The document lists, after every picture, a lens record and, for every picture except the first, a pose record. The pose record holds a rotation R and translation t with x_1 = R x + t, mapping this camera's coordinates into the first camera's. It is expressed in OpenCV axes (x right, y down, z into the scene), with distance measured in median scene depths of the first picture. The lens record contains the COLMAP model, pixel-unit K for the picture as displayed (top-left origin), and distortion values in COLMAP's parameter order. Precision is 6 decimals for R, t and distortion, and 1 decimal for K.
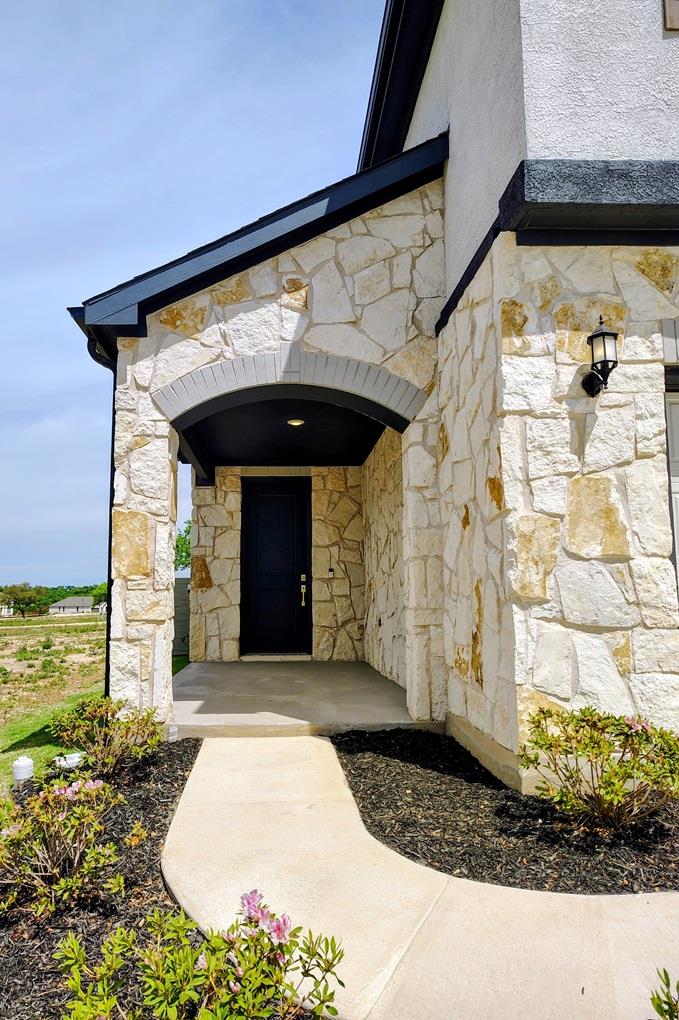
lens RADIAL K [[691.9, 0, 287.1], [0, 691.9, 520.8], [0, 0, 1]] dist [0.028997, -0.001763]
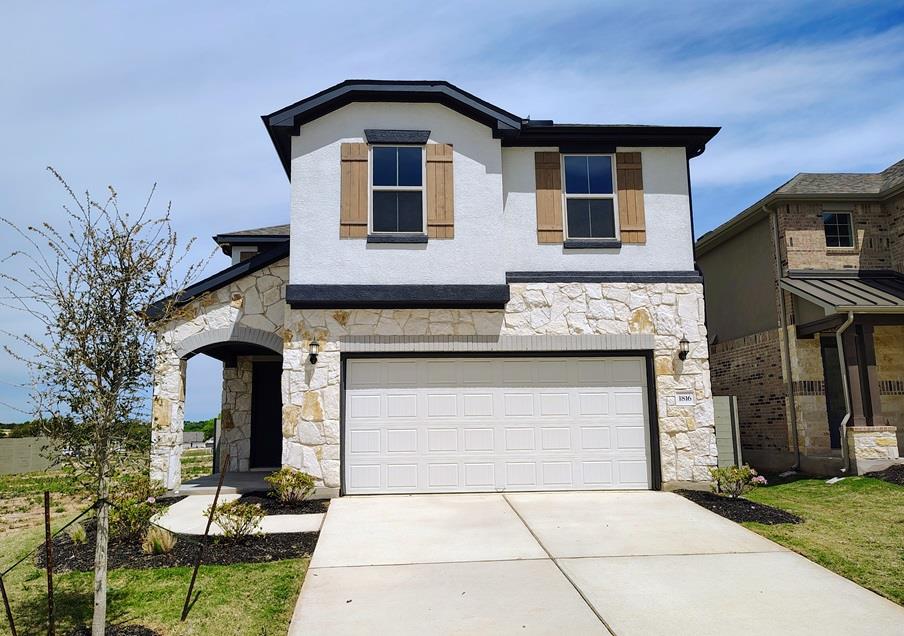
lens RADIAL K [[712.0, 0, 452.0], [0, 712.0, 318.0], [0, 0, 1]] dist [0.001366, 0.001537]
pose [[0.998784, -0.002946, 0.049213, 0.626100], [0.005189, 0.998950, -0.045515, -0.166928], [-0.049027, 0.045715, 0.997751, -1.428790]]
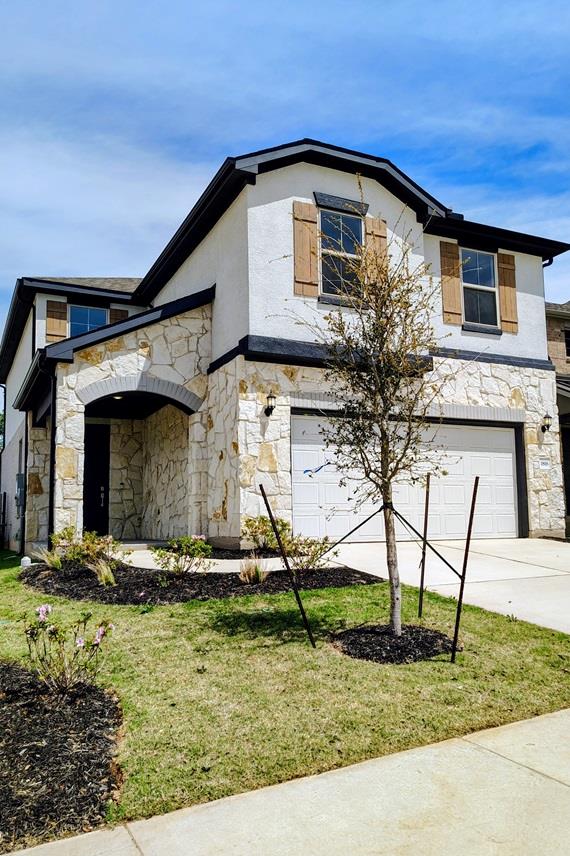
lens RADIAL K [[707.5, 0, 323.0], [0, 707.5, 457.9], [0, 0, 1]] dist [0.007780, 0.000419]
pose [[0.889338, 0.031151, 0.456189, -0.508440], [-0.034339, 0.999409, -0.001300, -0.005877], [-0.455960, -0.014509, 0.889882, -1.263628]]
